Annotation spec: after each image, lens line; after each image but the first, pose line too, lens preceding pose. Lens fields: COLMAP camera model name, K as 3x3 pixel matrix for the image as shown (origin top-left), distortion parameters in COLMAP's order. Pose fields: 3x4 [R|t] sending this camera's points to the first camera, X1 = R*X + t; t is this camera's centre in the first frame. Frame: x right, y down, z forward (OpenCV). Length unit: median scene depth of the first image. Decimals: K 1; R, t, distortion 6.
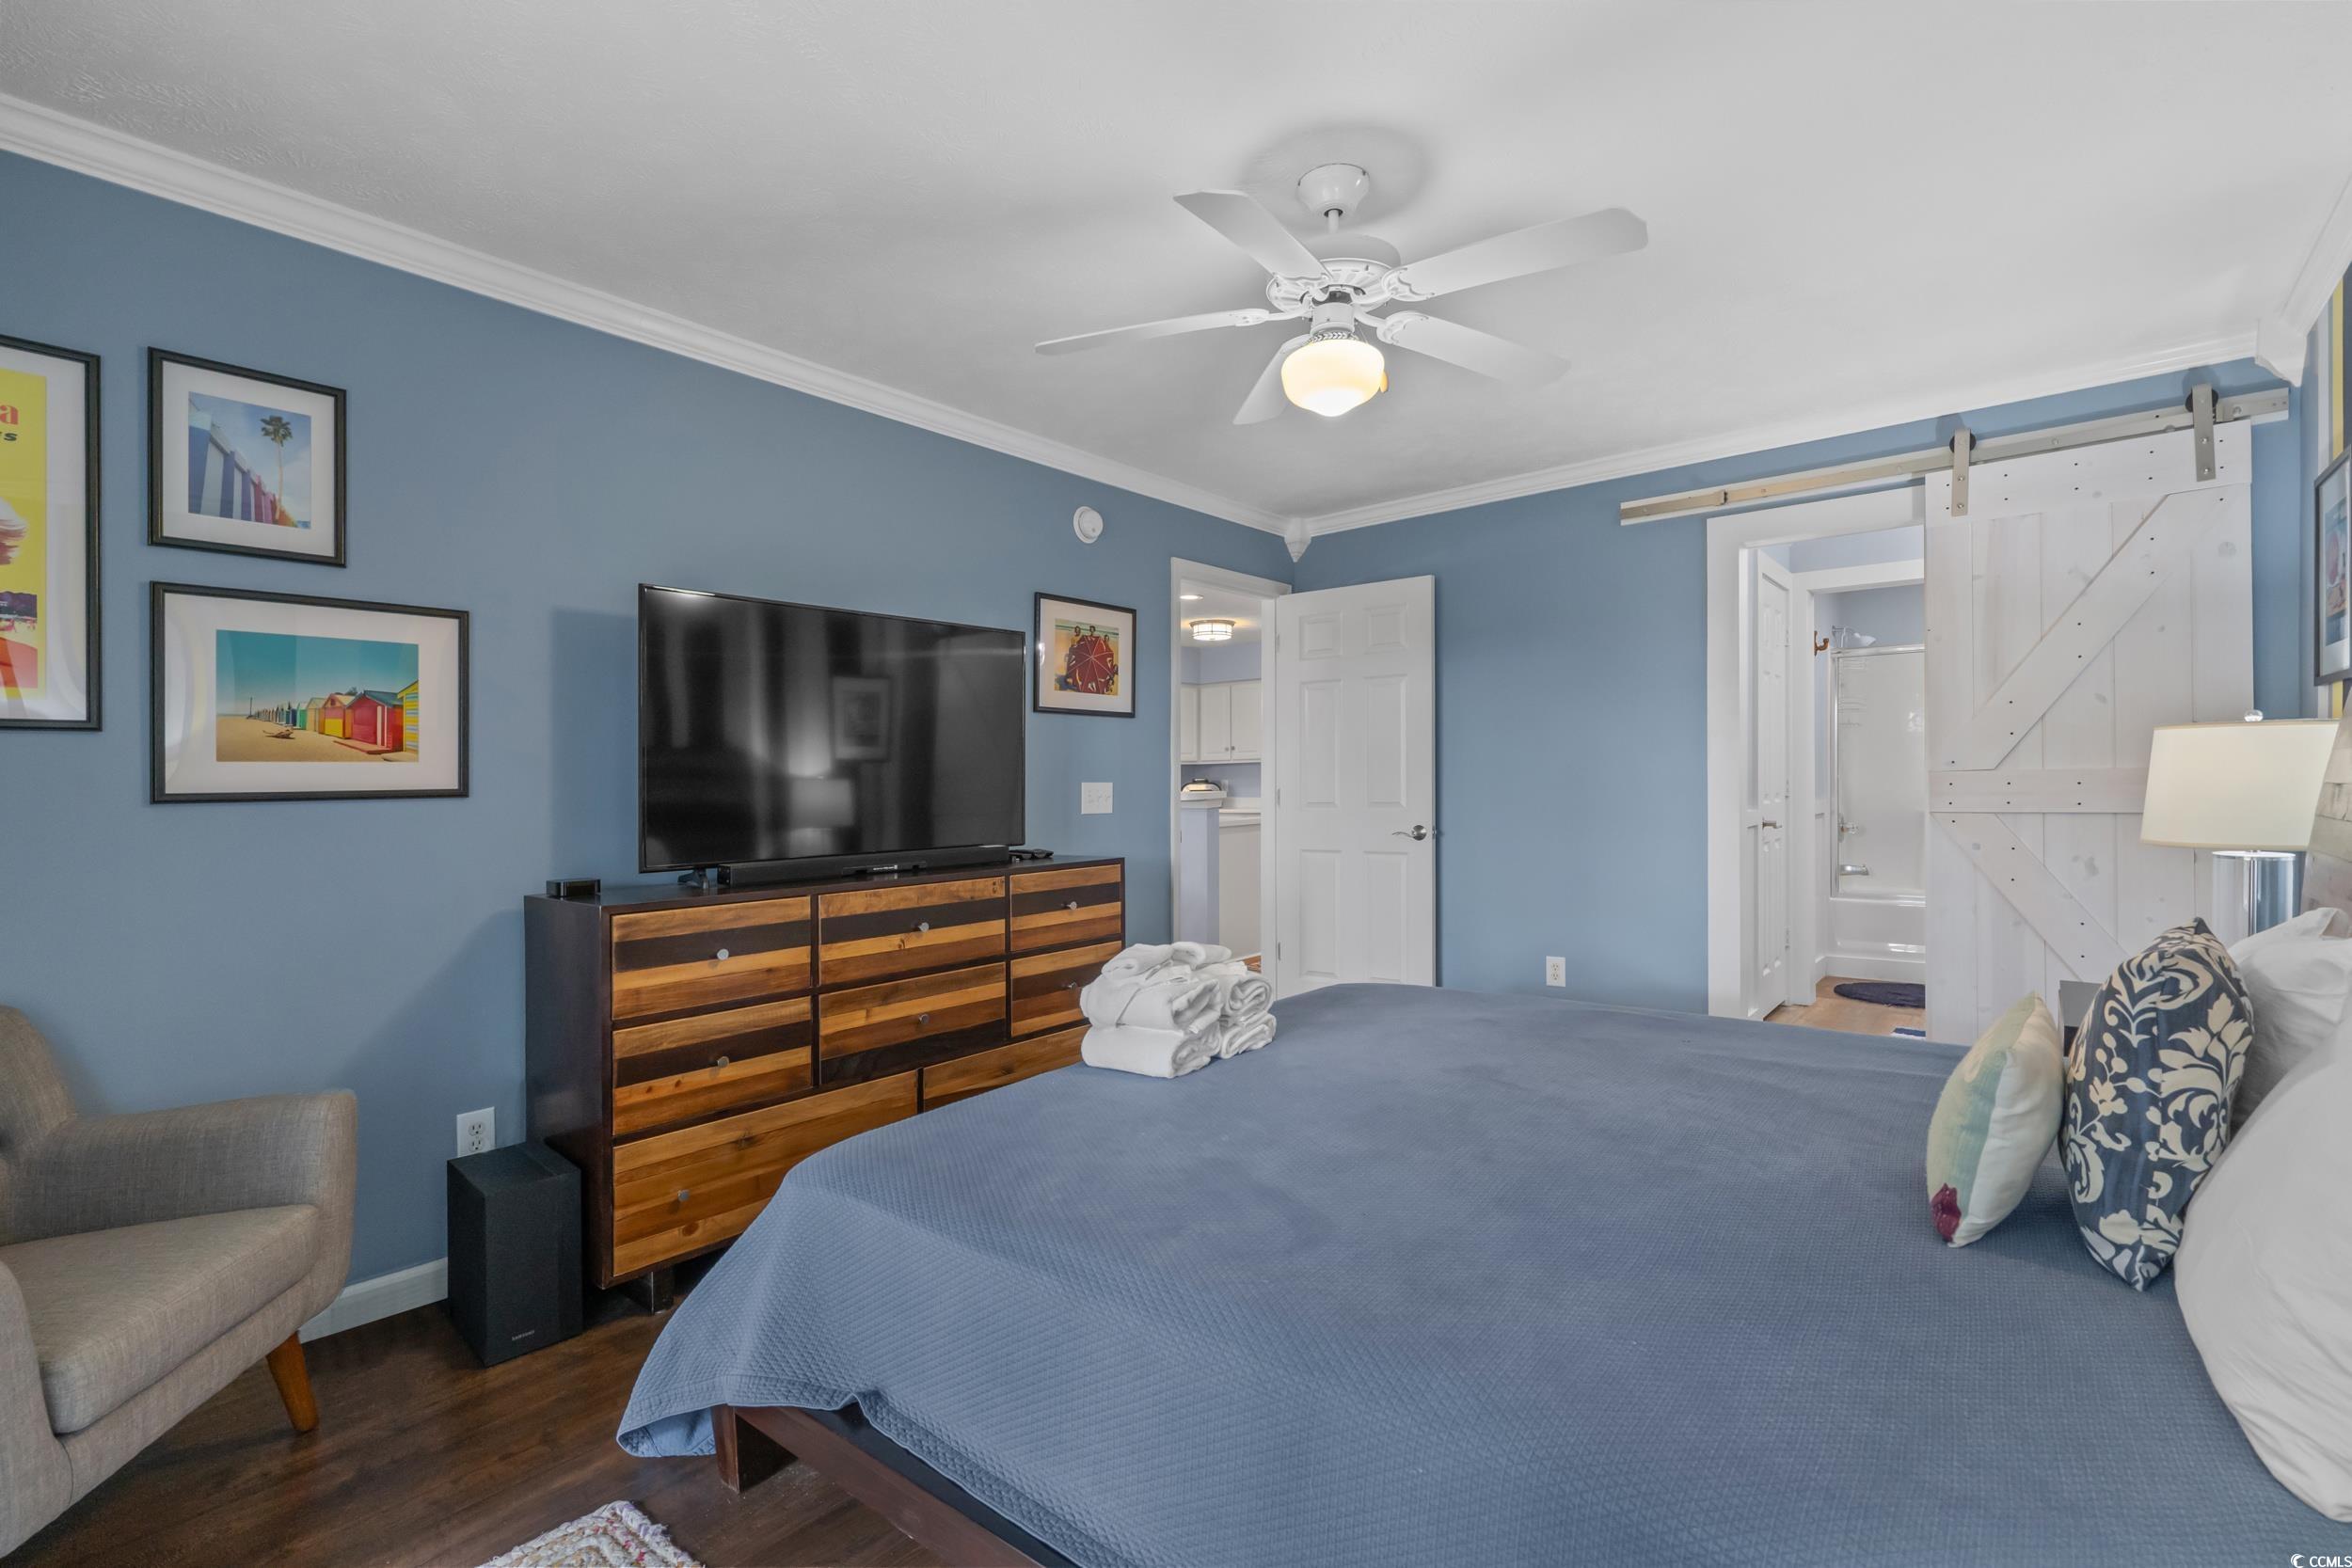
lens RADIAL K [[1052.2, 0, 1170.6], [0, 1052.2, 786.5], [0, 0, 1]] dist [-0.002785, -0.000257]
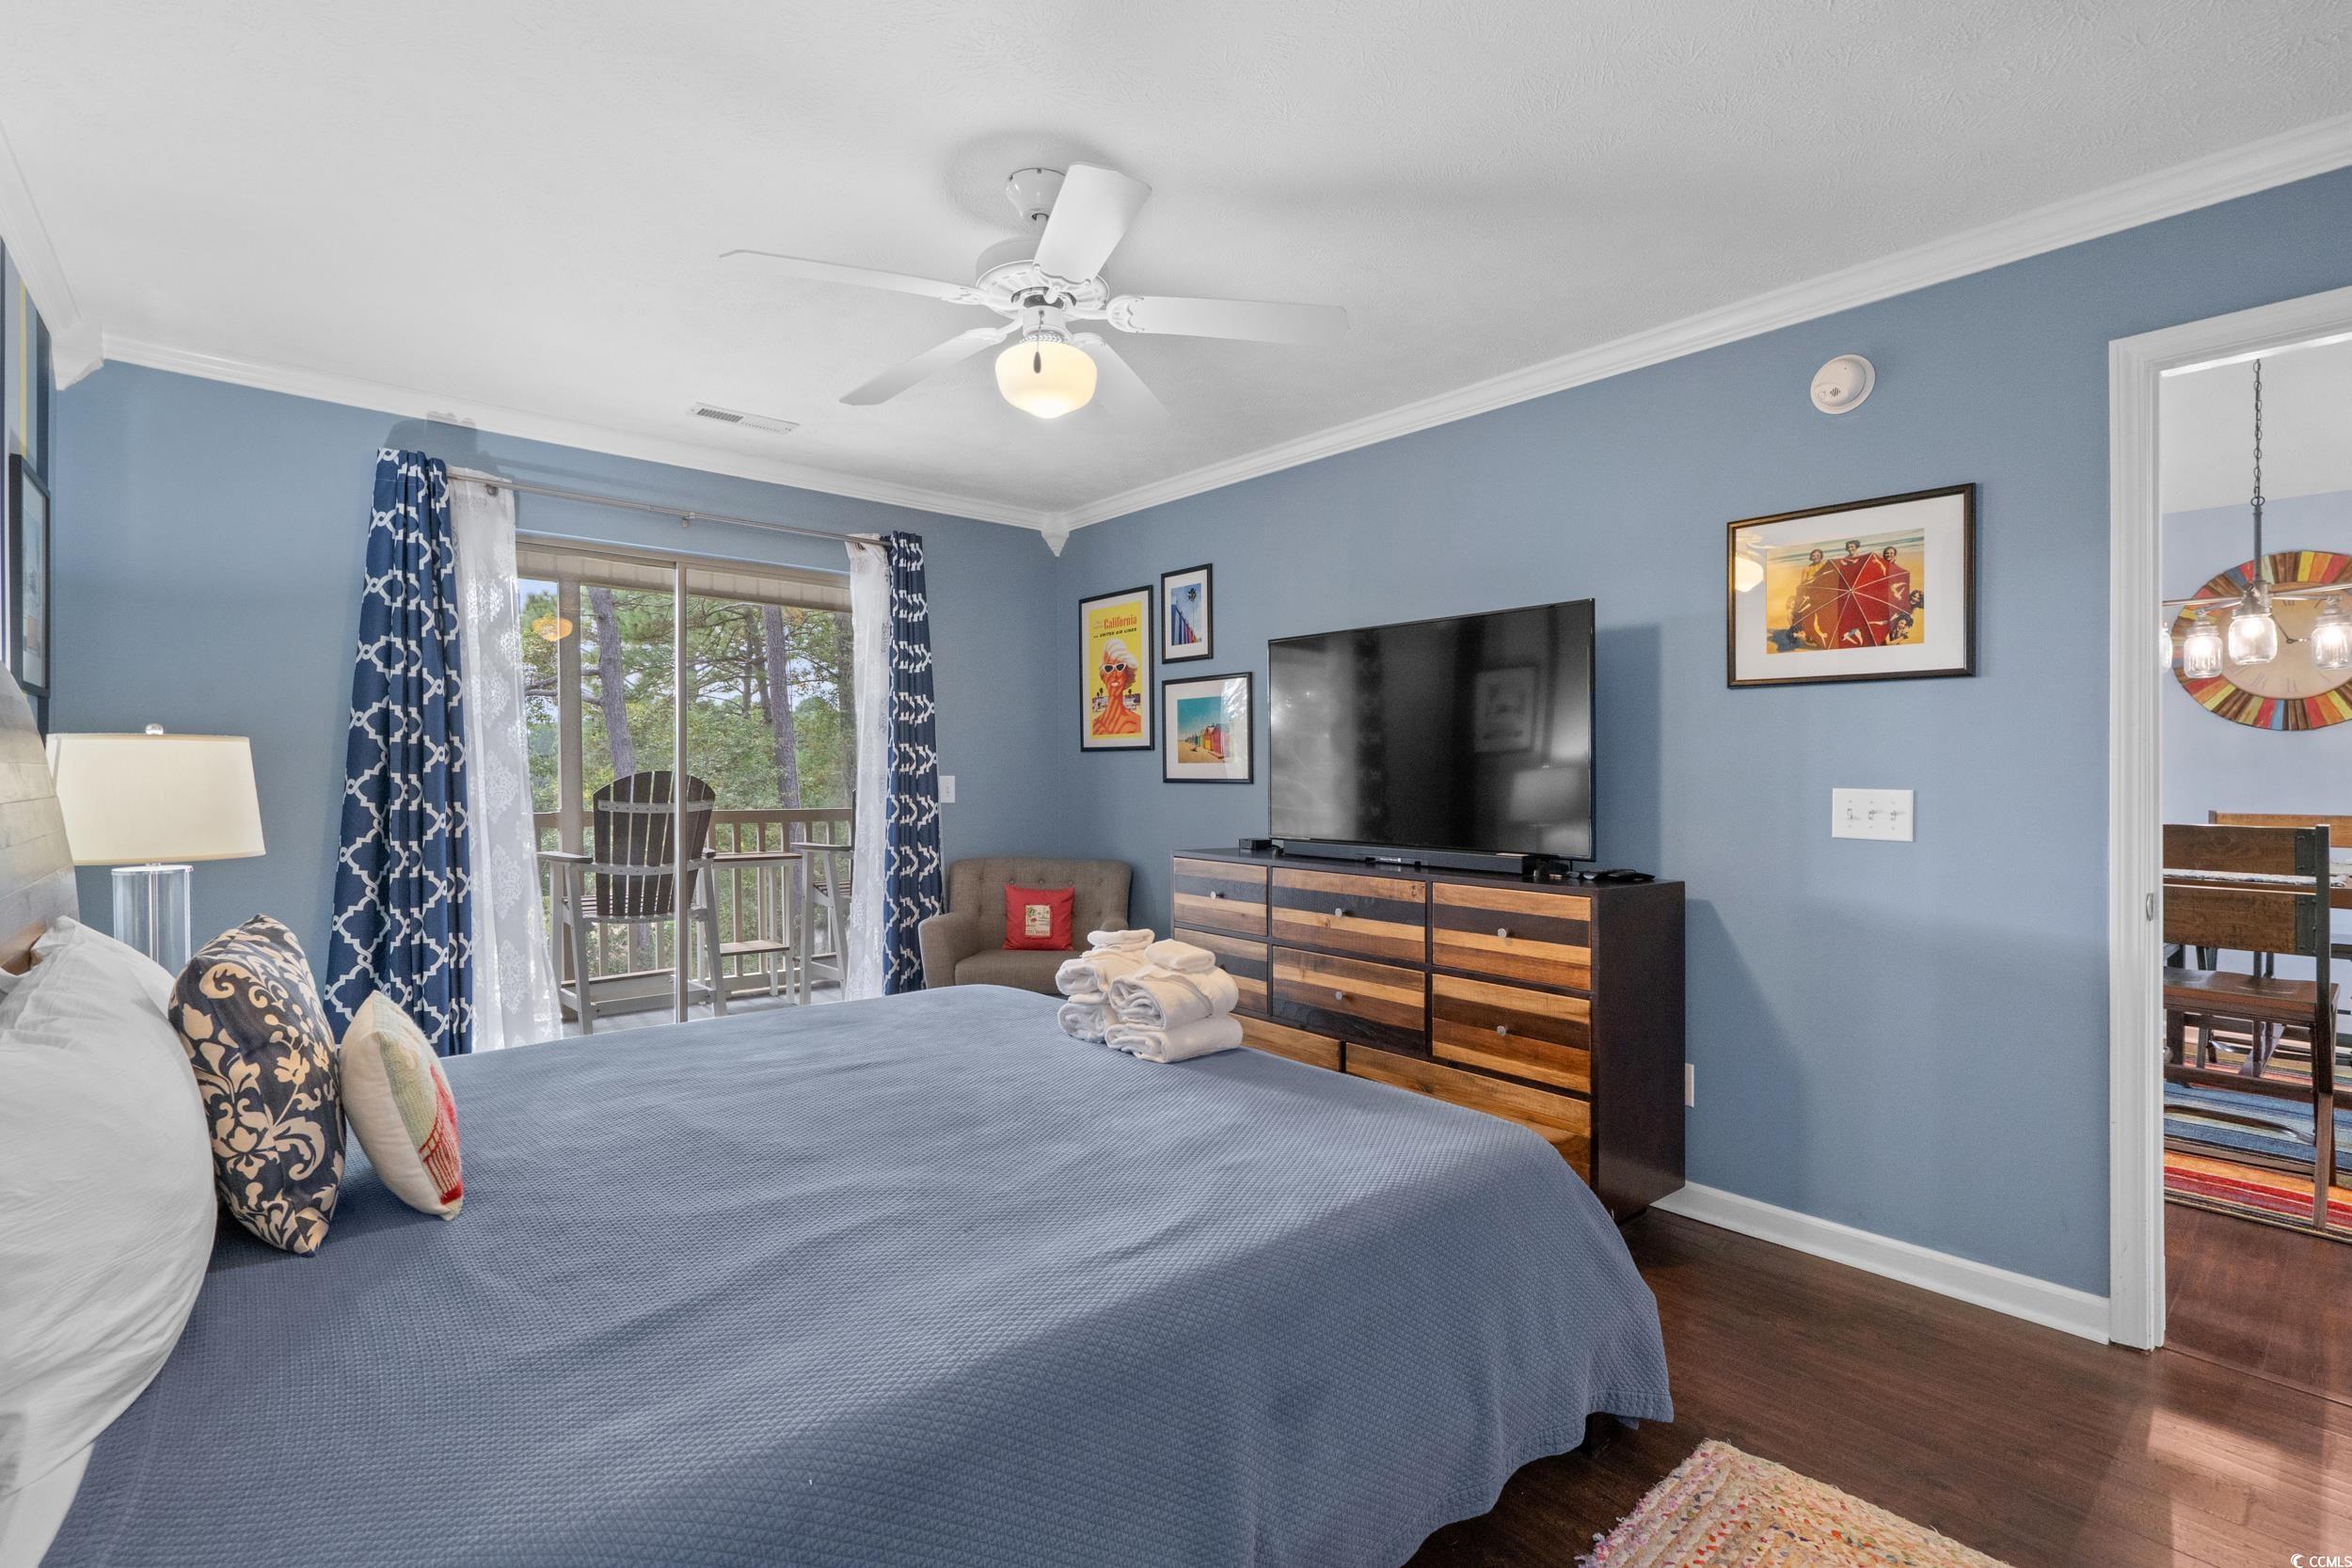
lens RADIAL K [[1065.3, 0, 1176.8], [0, 1065.3, 786.1], [0, 0, 1]] dist [-0.005116, -0.000016]
pose [[-0.150846, 0.020215, -0.988351, 0.866404], [-0.014302, 0.999642, 0.022629, -0.019908], [0.988454, 0.017548, -0.150503, 0.976890]]
